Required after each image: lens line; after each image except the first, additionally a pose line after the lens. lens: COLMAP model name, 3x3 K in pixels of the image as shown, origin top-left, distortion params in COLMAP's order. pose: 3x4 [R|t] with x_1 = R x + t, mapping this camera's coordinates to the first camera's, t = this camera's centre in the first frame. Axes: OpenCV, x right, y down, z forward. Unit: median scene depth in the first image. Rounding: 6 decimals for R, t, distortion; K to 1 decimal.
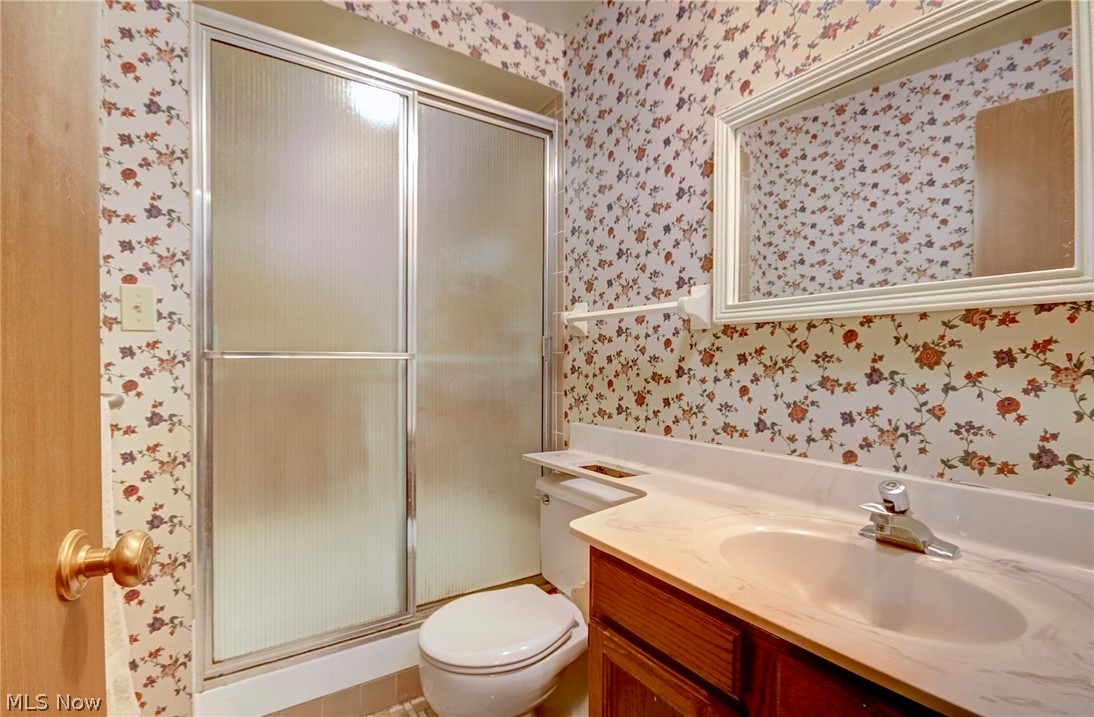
lens RADIAL K [[535.0, 0, 550.7], [0, 535.0, 361.6], [0, 0, 1]] dist [0.001883, 0.000022]
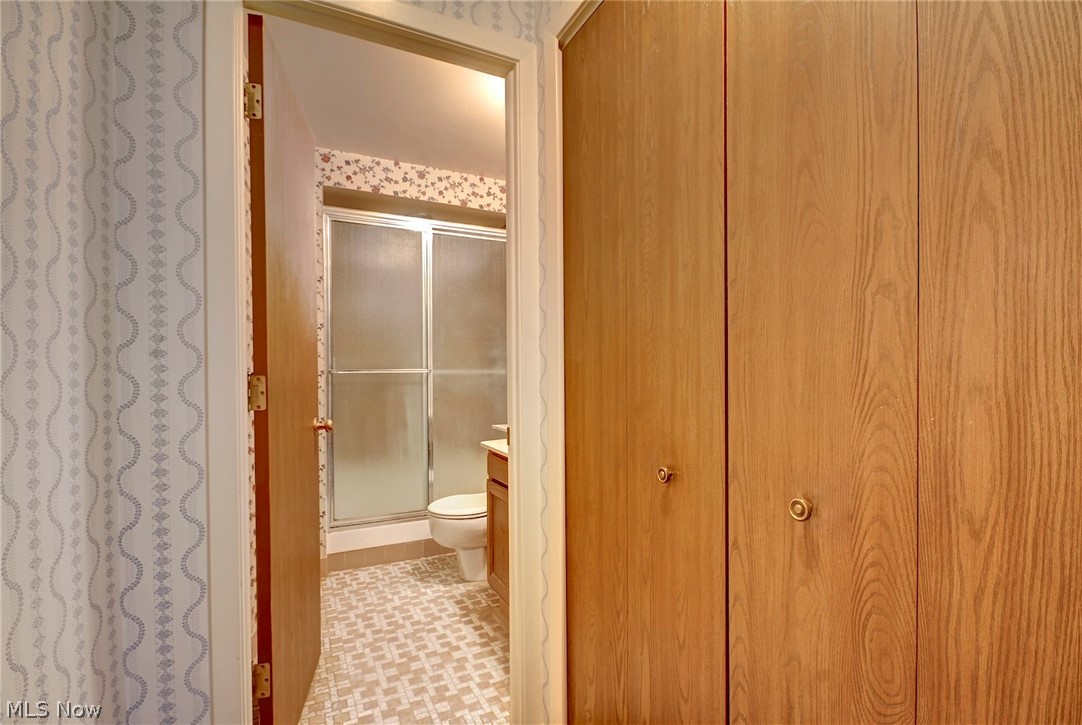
lens RADIAL K [[504.3, 0, 536.6], [0, 504.3, 372.1], [0, 0, 1]] dist [-0.001051, -0.003368]
pose [[0.991348, -0.010871, -0.130809, 0.335008], [0.010085, 0.999927, -0.006669, 0.009168], [0.130872, 0.005292, 0.991385, -0.685770]]
